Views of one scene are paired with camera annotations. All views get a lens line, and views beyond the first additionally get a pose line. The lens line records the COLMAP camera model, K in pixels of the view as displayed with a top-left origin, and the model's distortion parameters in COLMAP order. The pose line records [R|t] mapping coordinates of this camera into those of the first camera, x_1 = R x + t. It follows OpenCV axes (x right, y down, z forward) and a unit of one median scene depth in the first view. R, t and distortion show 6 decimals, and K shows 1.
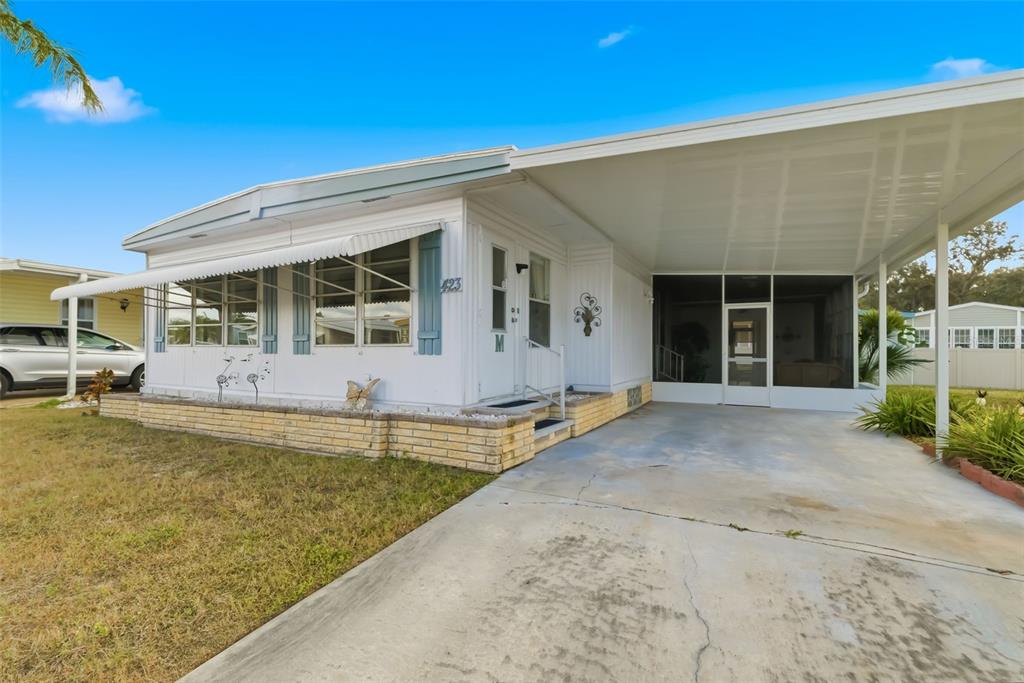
lens RADIAL K [[445.2, 0, 512.0], [0, 445.2, 341.5], [0, 0, 1]] dist [-0.000579, -0.000052]
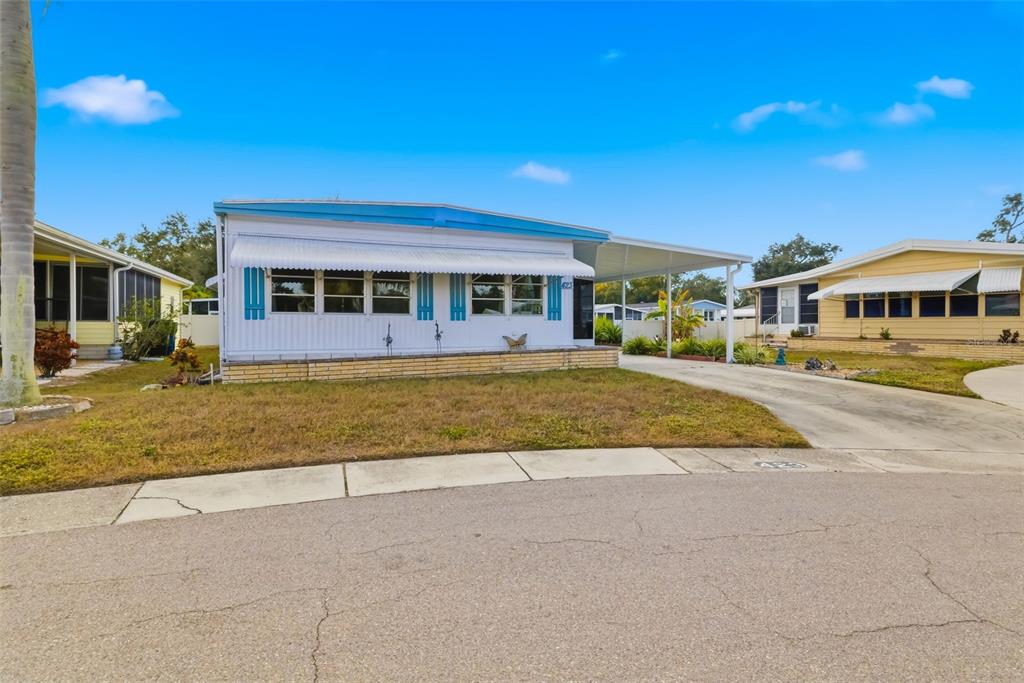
lens RADIAL K [[526.5, 0, 512.9], [0, 526.5, 322.3], [0, 0, 1]] dist [0.004760, 0.001849]
pose [[0.638717, -0.000333, 0.769442, -1.494683], [-0.012644, 0.999860, 0.010929, 0.011672], [-0.769338, -0.016709, 0.638623, -0.232408]]
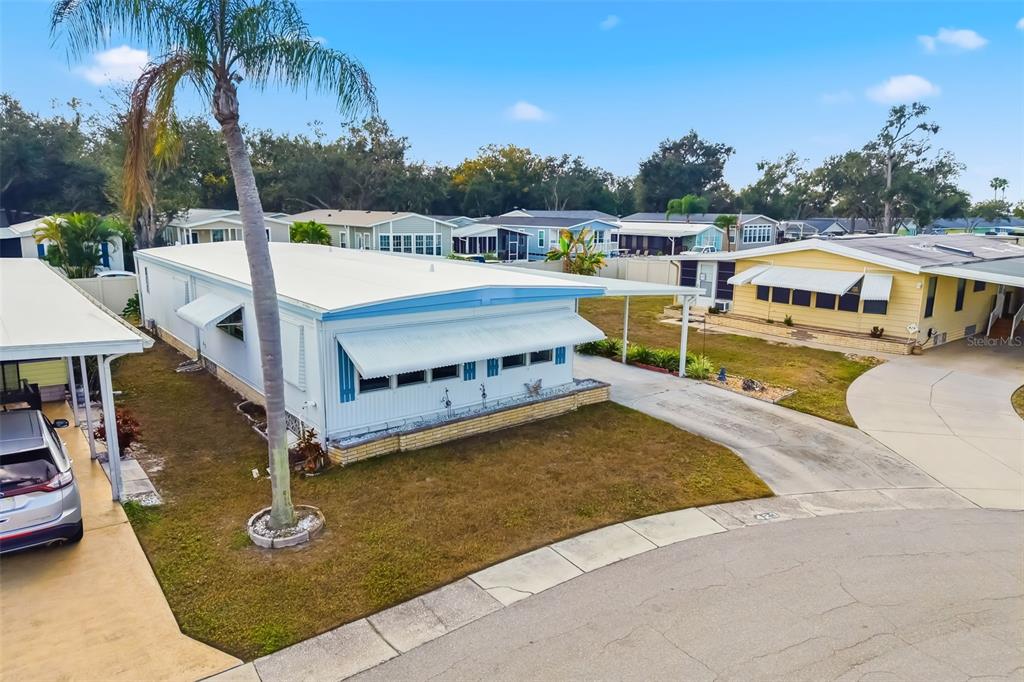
lens RADIAL K [[689.5, 0, 512.0], [0, 689.5, 341.0], [0, 0, 1]] dist [0.026817, -0.028675]
pose [[0.407847, -0.174647, 0.896192, -2.481862], [-0.028724, 0.978596, 0.203777, -0.575961], [-0.912598, -0.108852, 0.394101, -0.107239]]
